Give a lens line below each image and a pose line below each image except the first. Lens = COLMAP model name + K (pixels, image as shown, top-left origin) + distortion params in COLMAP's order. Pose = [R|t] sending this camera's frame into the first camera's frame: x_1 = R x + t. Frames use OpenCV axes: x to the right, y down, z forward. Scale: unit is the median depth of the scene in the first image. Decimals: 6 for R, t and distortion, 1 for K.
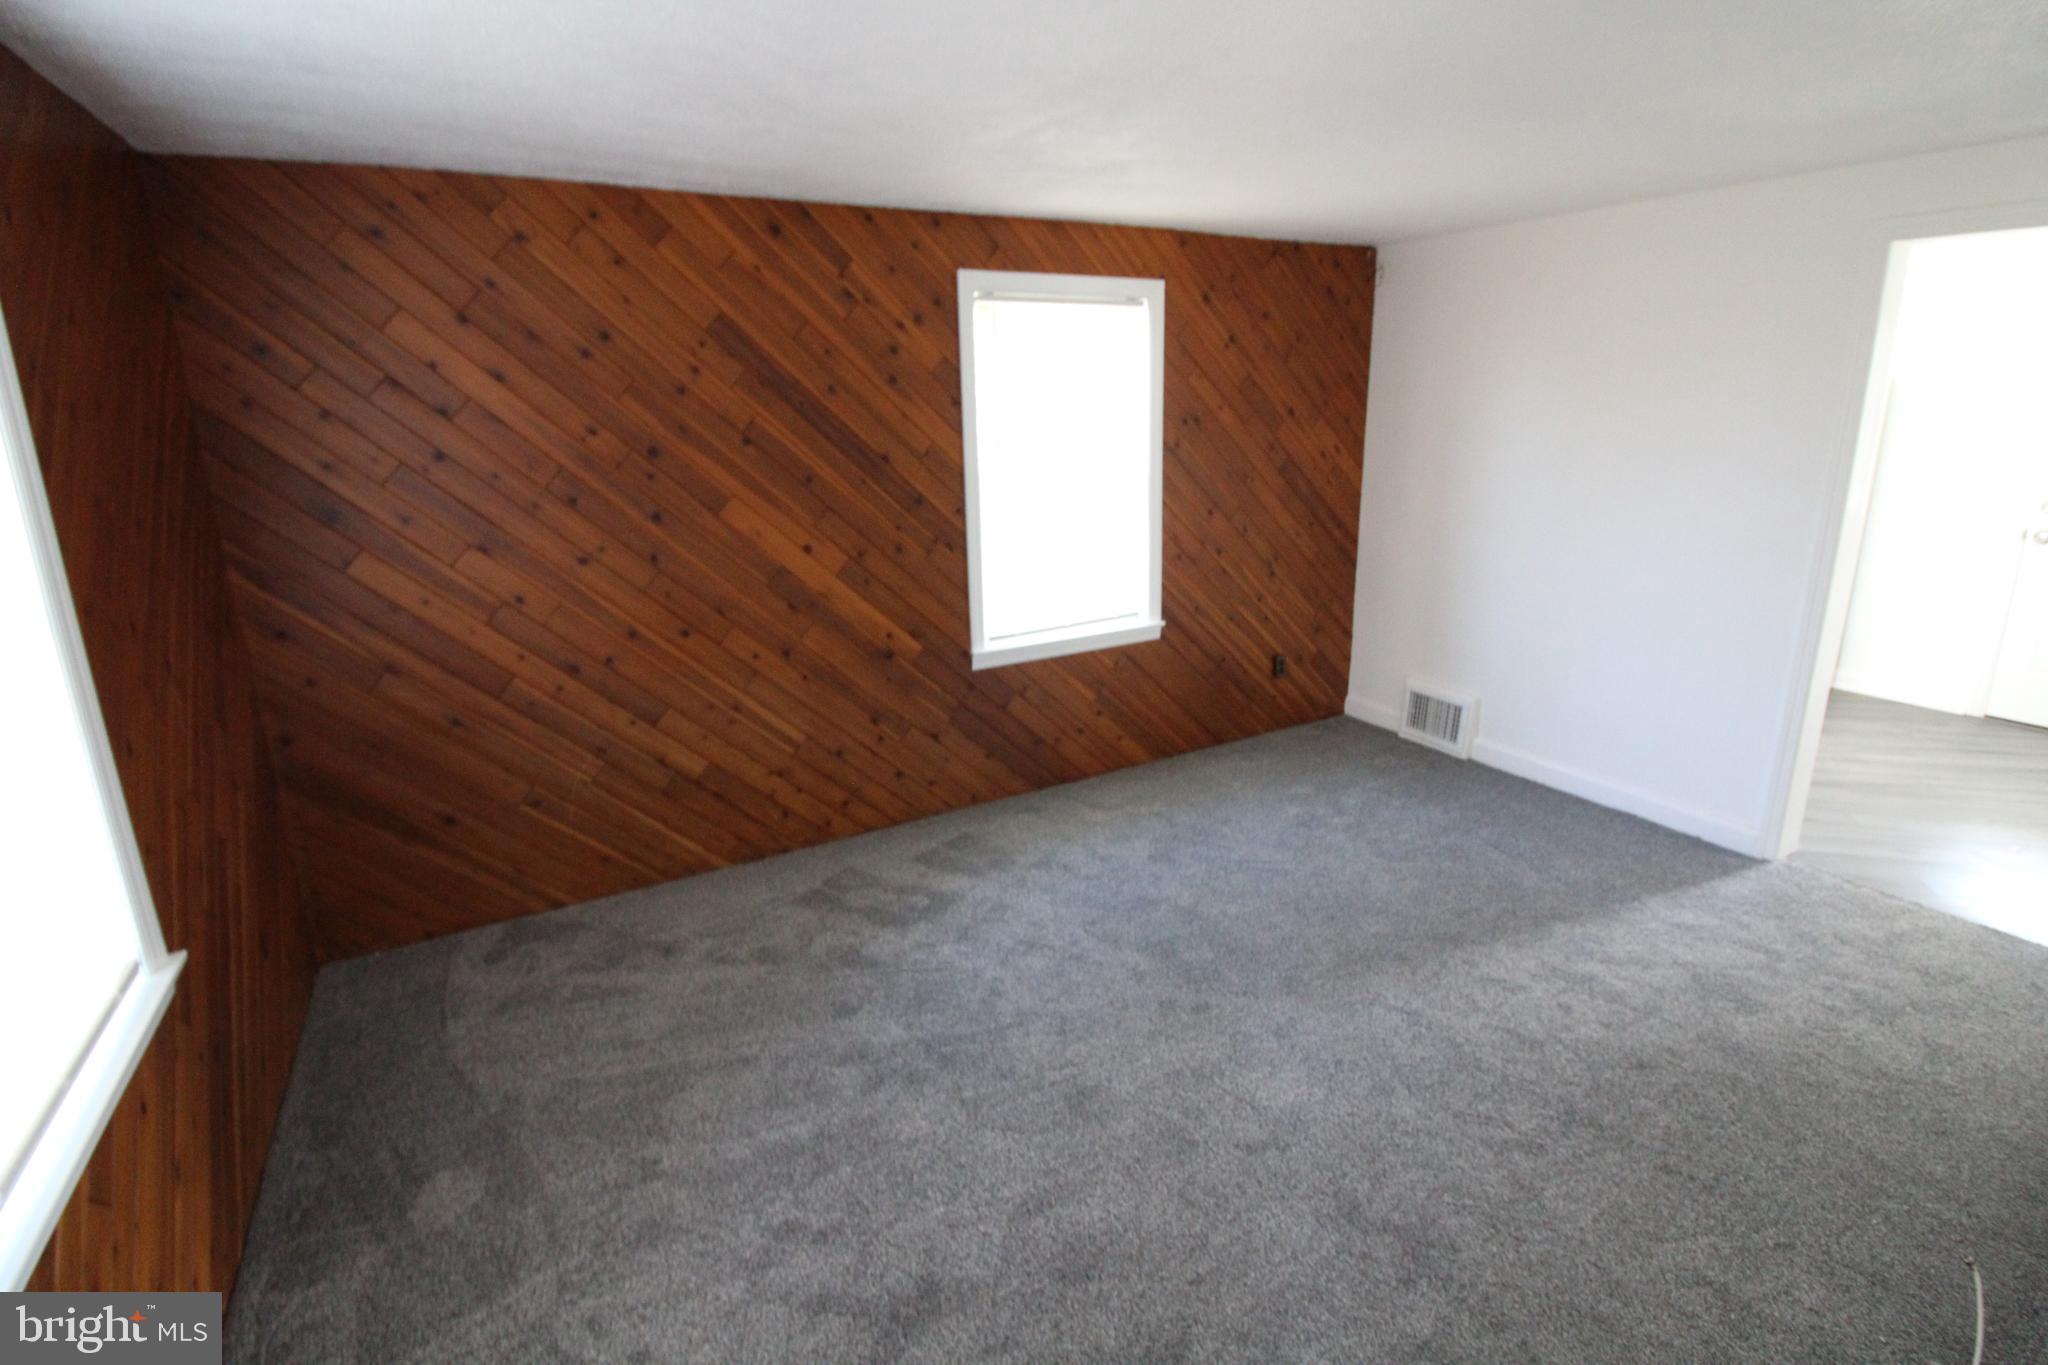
lens RADIAL K [[951.8, 0, 1030.1], [0, 951.8, 643.7], [0, 0, 1]] dist [0.001927, -0.015907]
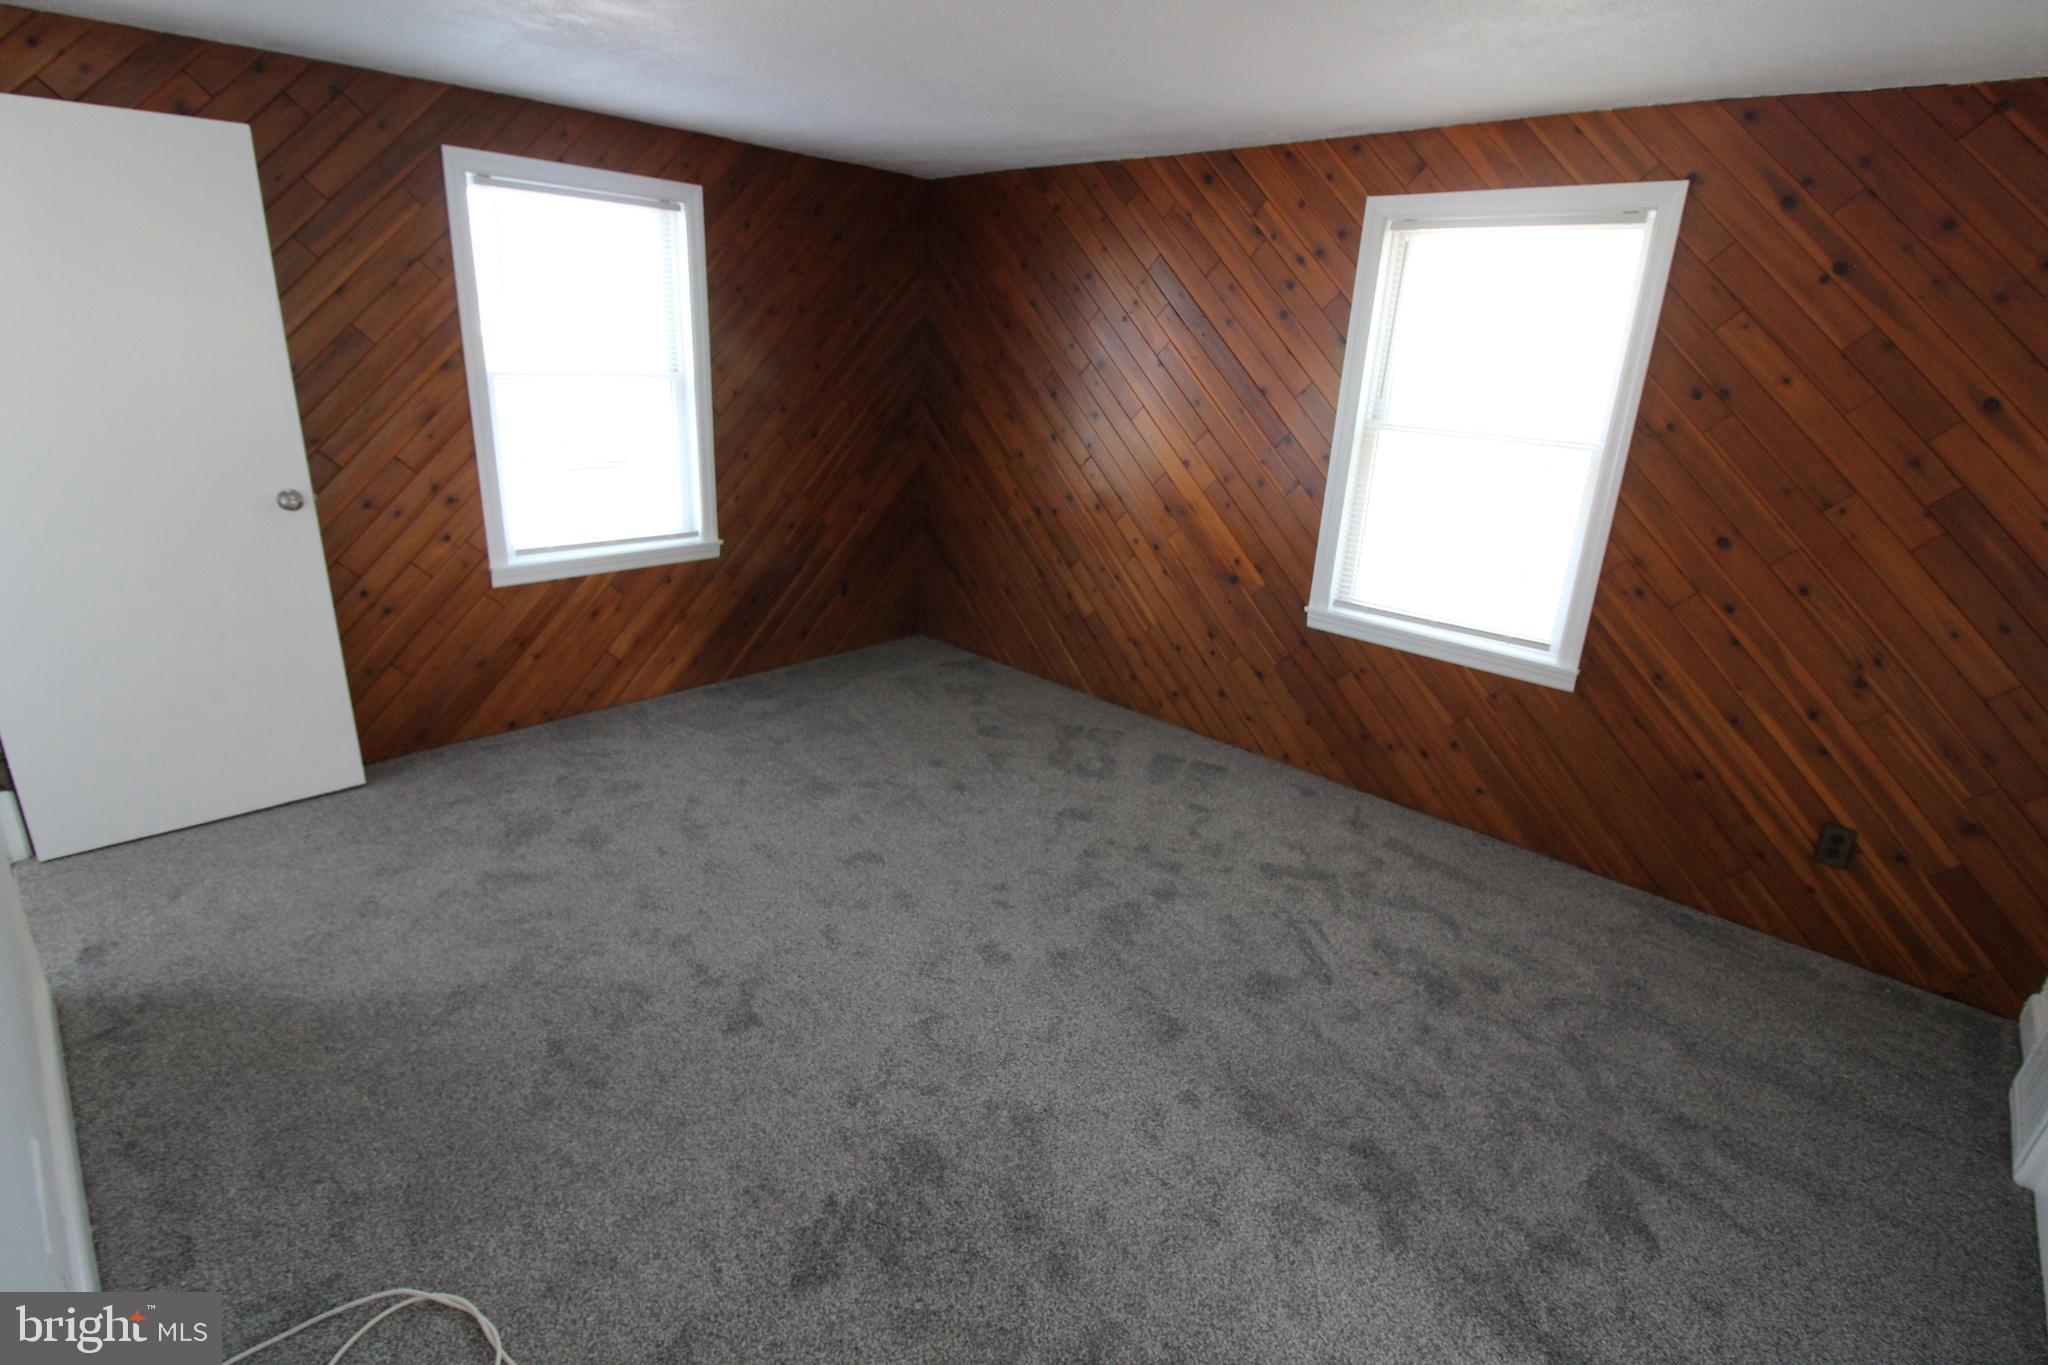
lens RADIAL K [[951.8, 0, 1030.1], [0, 951.8, 643.7], [0, 0, 1]] dist [0.001927, -0.015907]
pose [[0.299545, 0.324012, -0.897379, 0.925035], [-0.288822, 0.927230, 0.238382, -0.133004], [0.909315, 0.187776, 0.371329, 0.507211]]
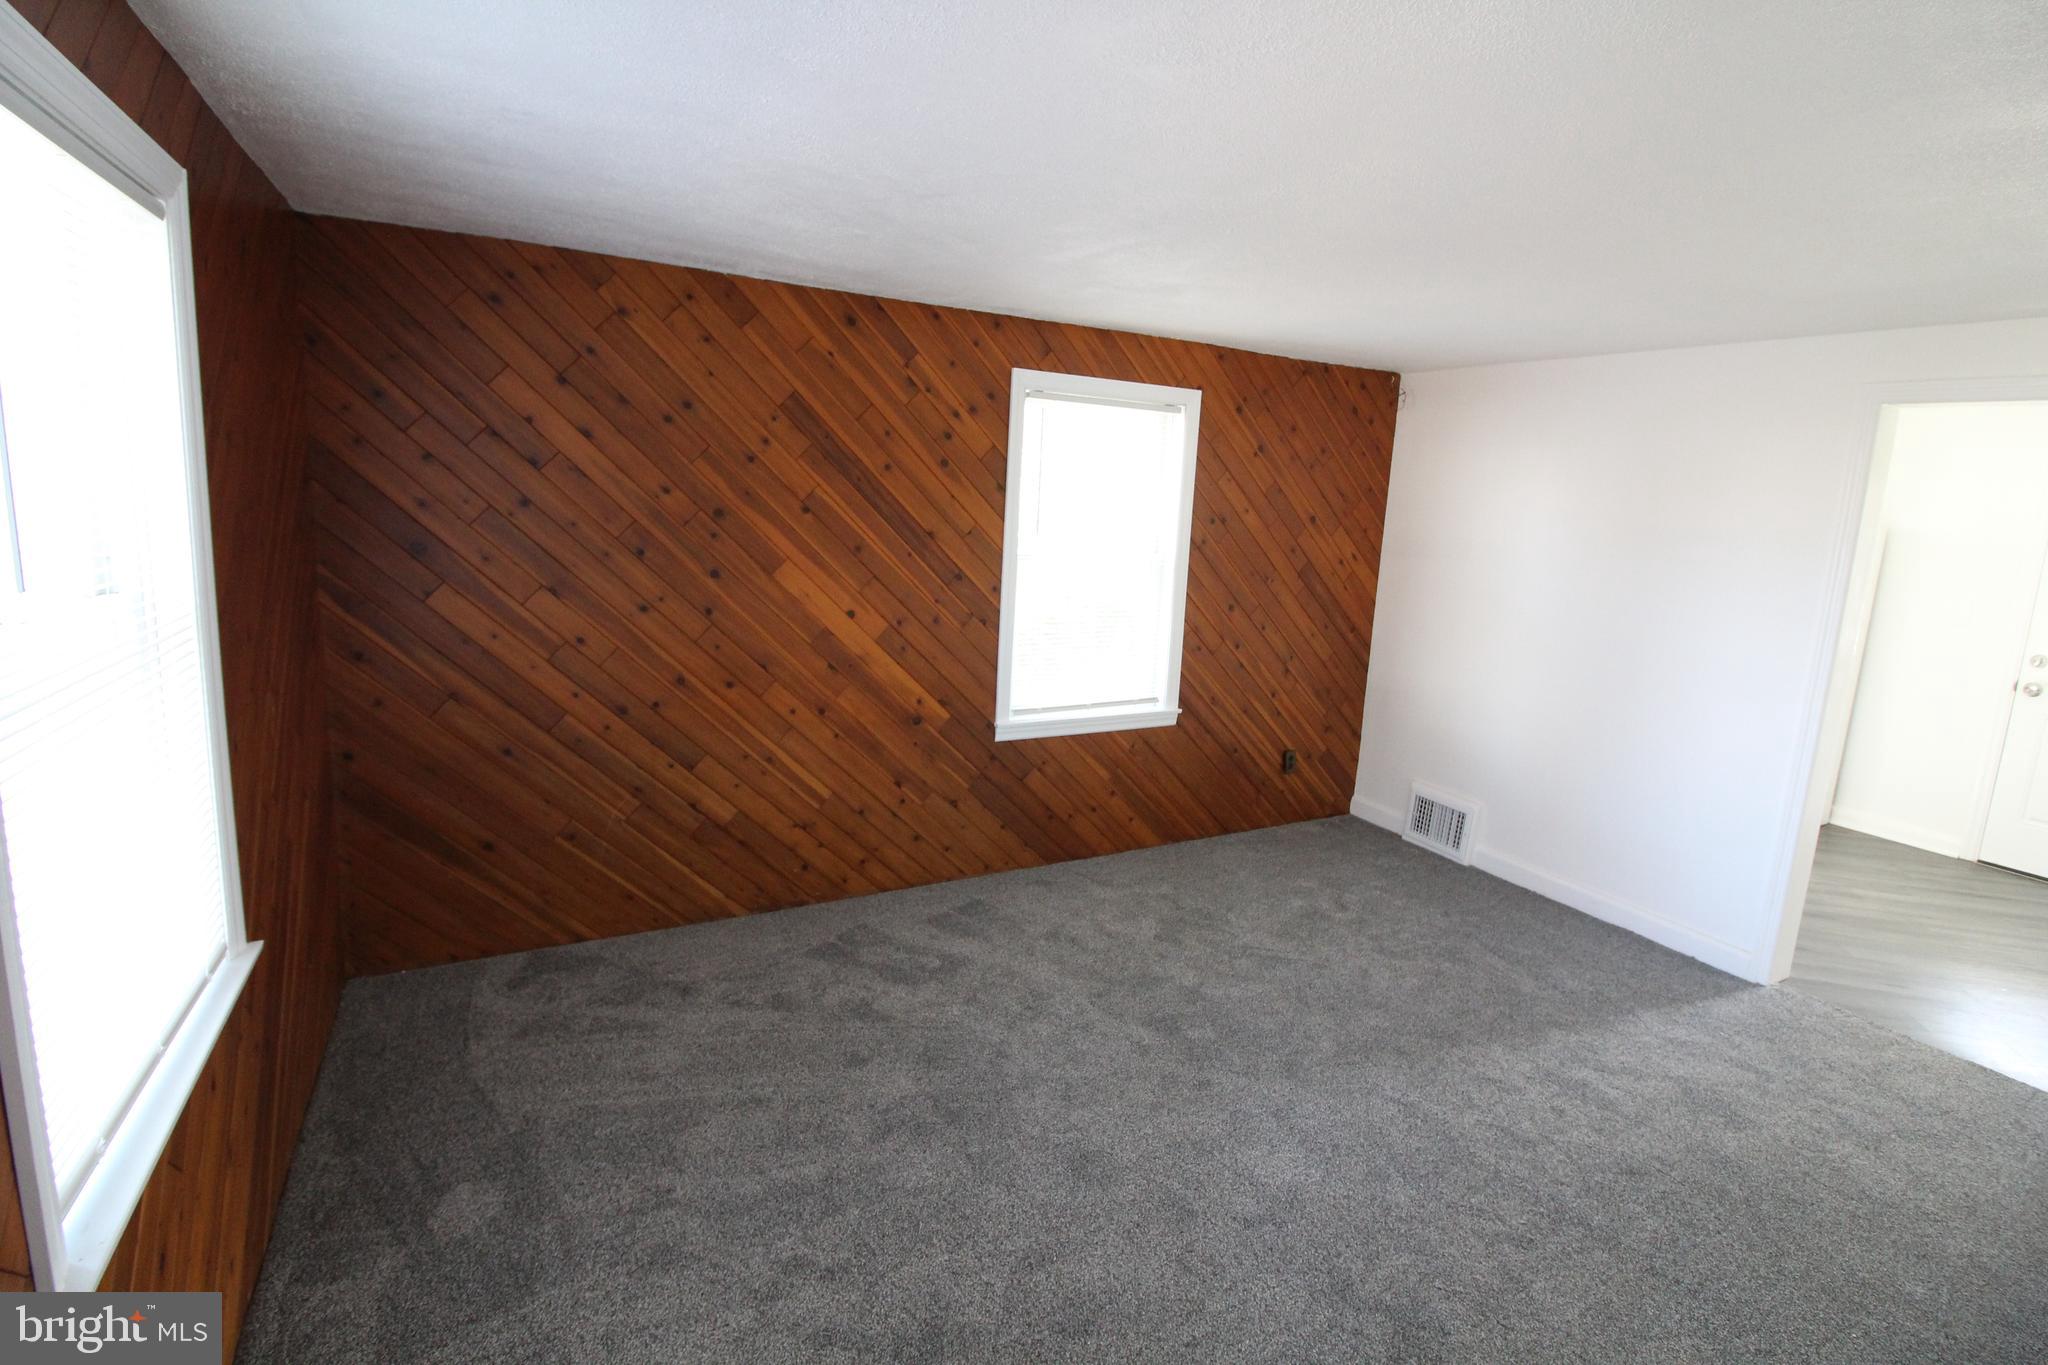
lens RADIAL K [[950.0, 0, 1030.5], [0, 950.0, 643.9], [0, 0, 1]] dist [0.000837, -0.014129]
pose [[0.997245, 0.073810, -0.007342, -0.028979], [-0.074170, 0.993348, -0.088087, 0.013633], [0.000791, 0.088389, 0.996086, -0.052757]]
